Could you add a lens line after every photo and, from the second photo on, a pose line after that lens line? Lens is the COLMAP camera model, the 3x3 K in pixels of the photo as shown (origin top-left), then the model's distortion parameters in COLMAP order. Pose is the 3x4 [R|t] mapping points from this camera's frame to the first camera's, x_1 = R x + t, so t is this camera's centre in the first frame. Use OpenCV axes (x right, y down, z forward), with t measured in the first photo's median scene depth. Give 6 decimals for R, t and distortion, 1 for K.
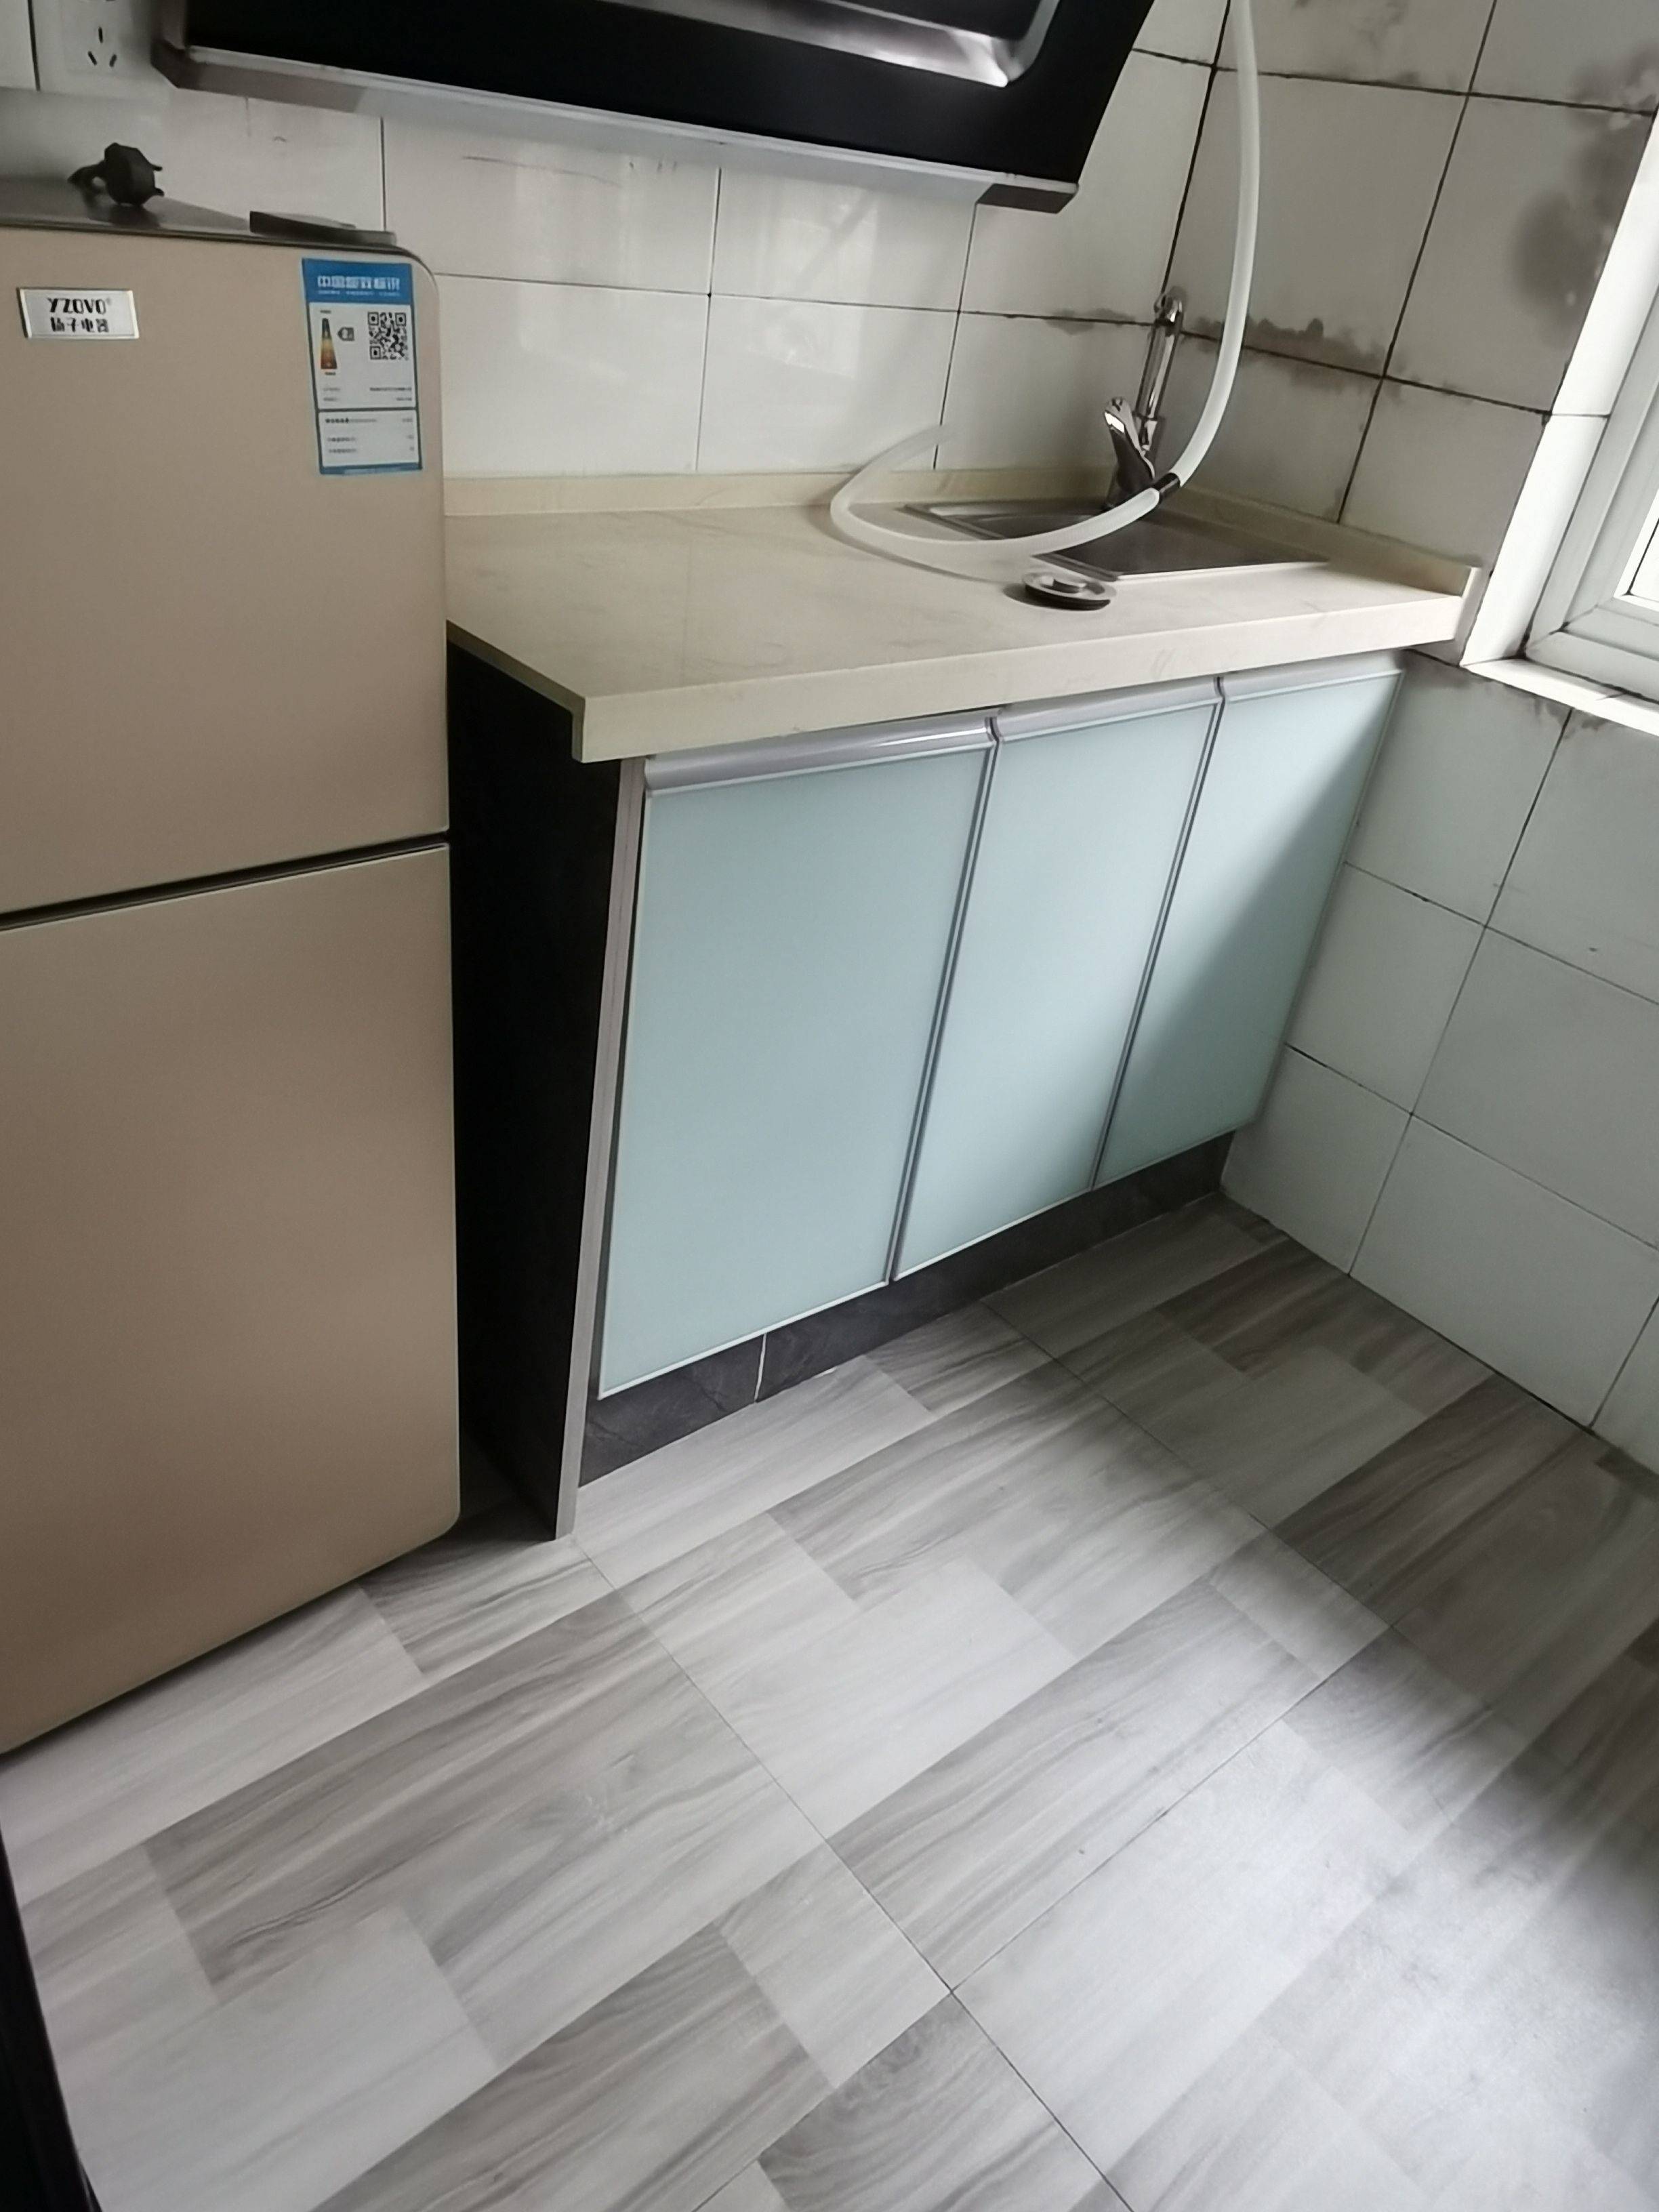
lens RADIAL K [[1576.2, 0, 829.5], [0, 1576.2, 1106.0], [0, 0, 1]] dist [0.025521, 0.031853]
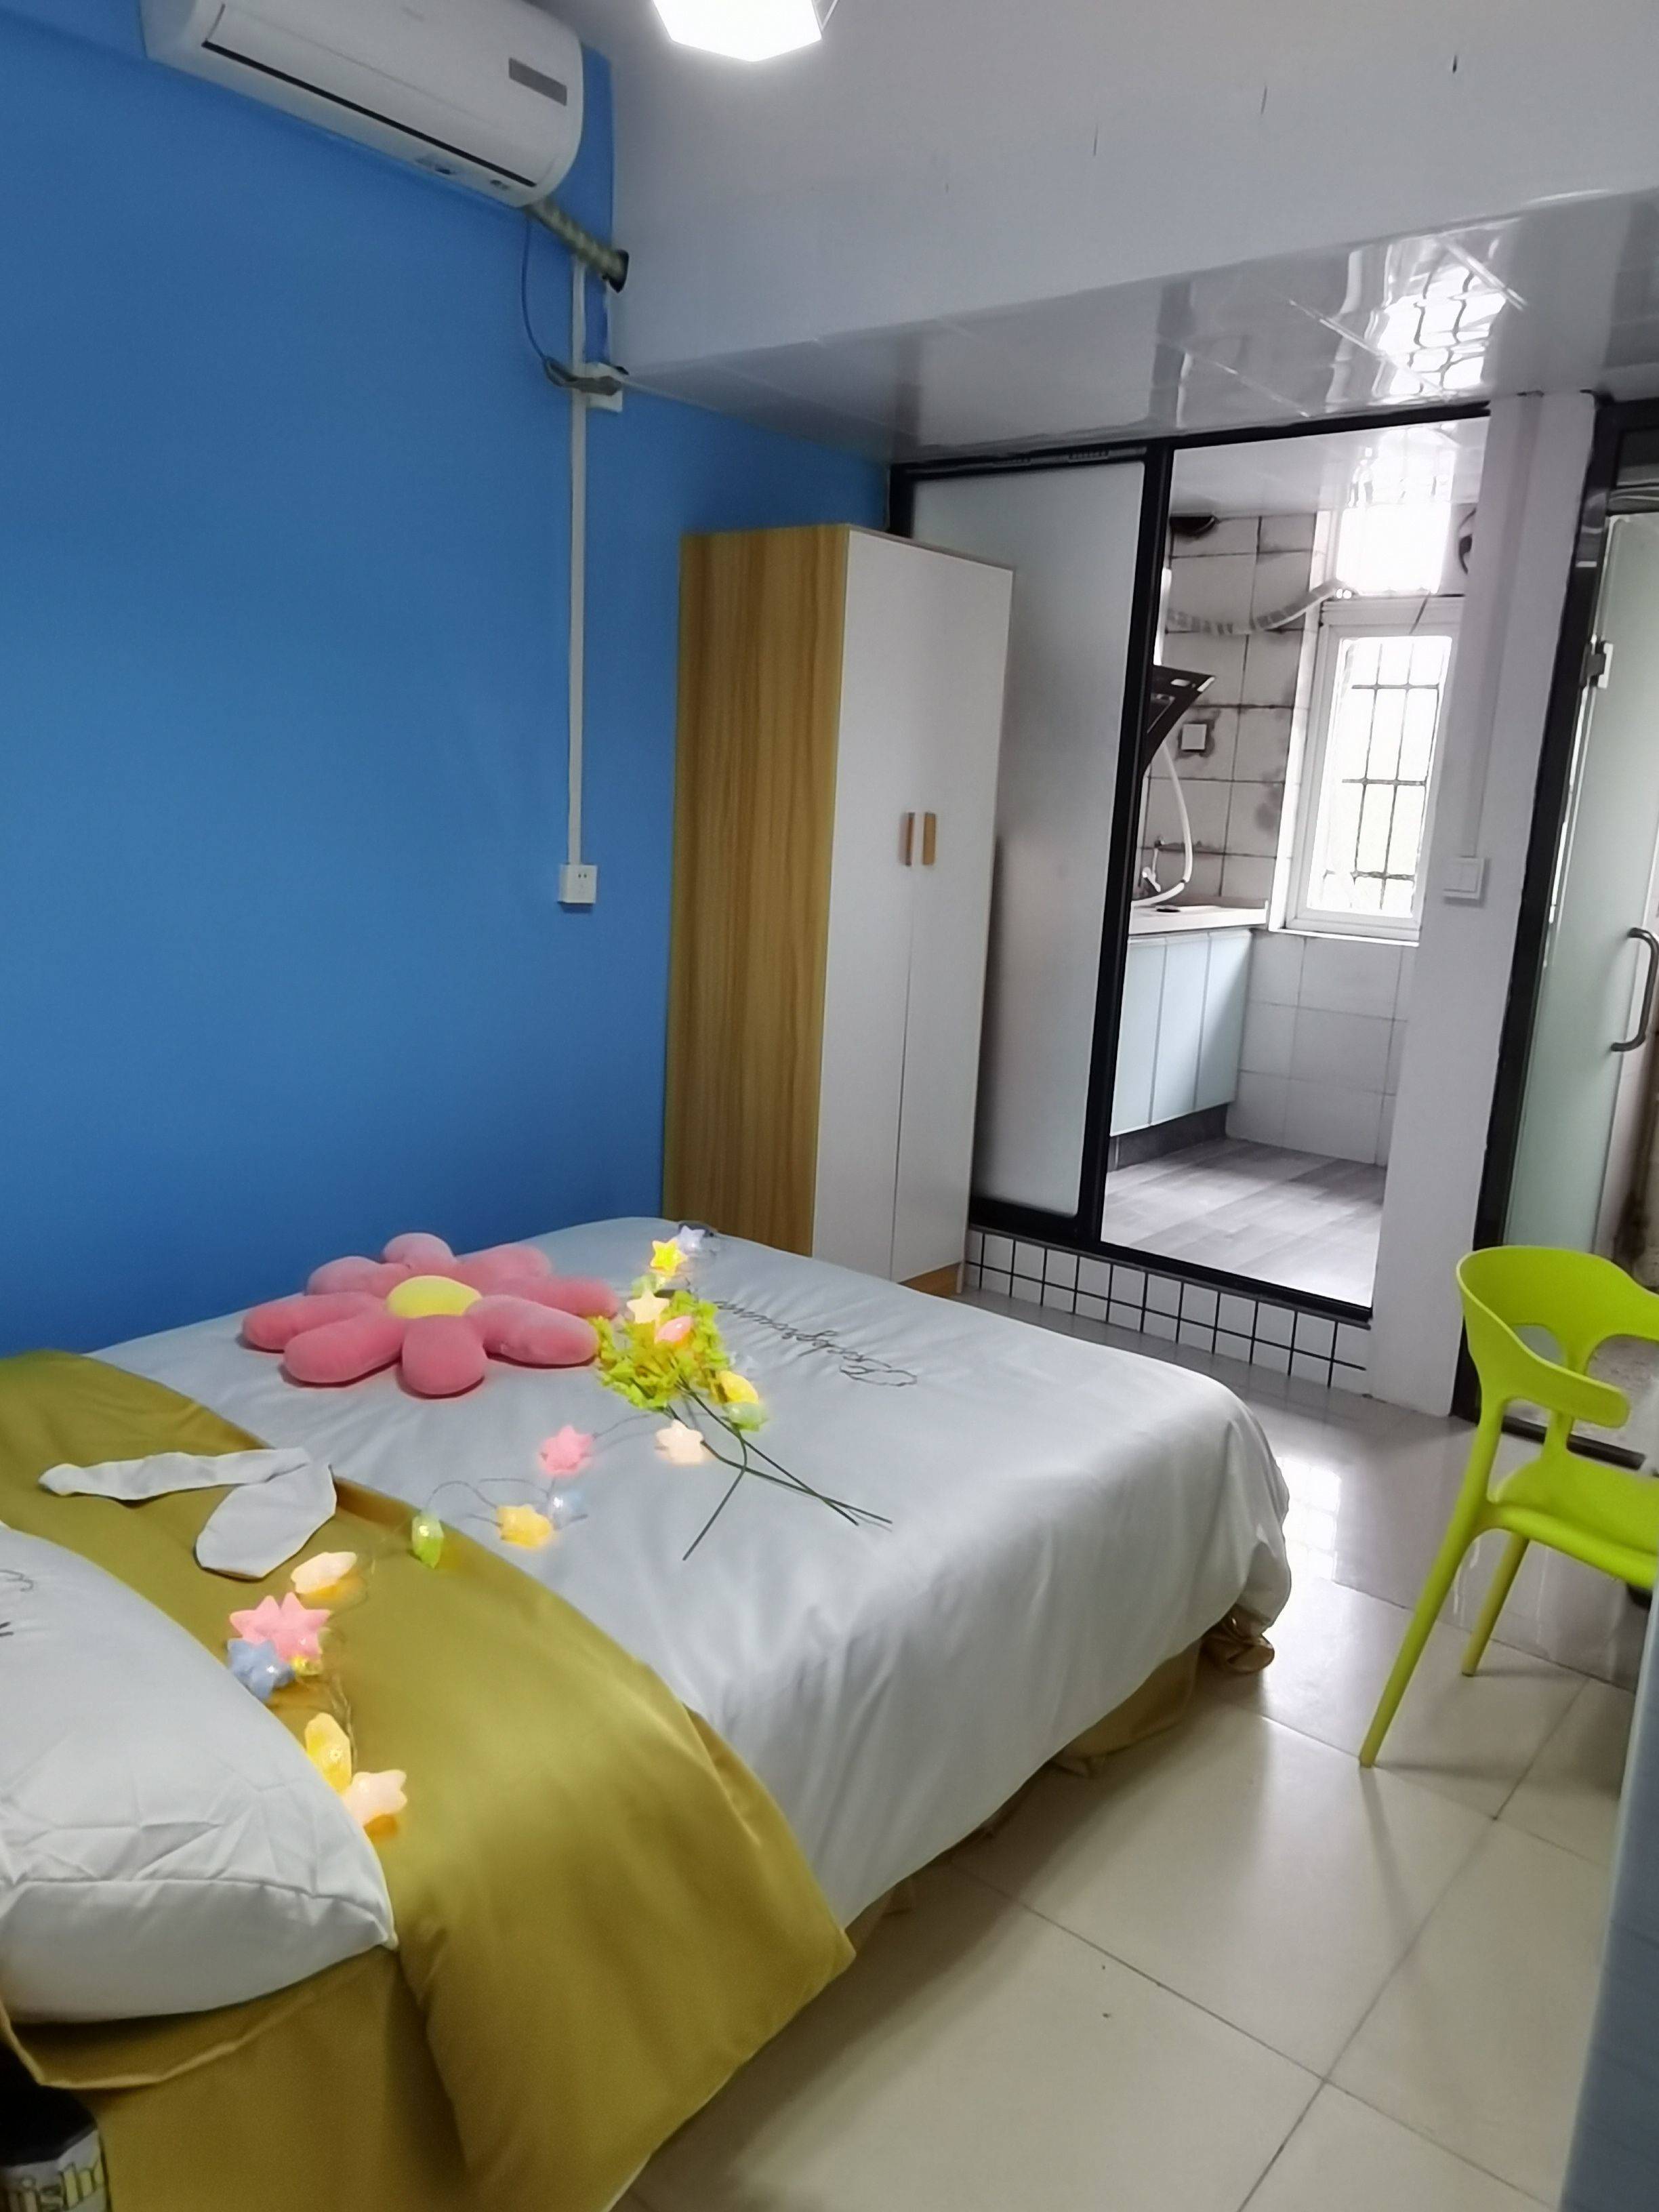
lens RADIAL K [[1558.3, 0, 829.5], [0, 1558.3, 1106.0], [0, 0, 1]] dist [0.007204, 0.033992]
pose [[0.977741, -0.123277, 0.169782, -1.056464], [0.171543, 0.935614, -0.308542, 0.880395], [-0.120814, 0.330799, 0.935936, -1.735417]]
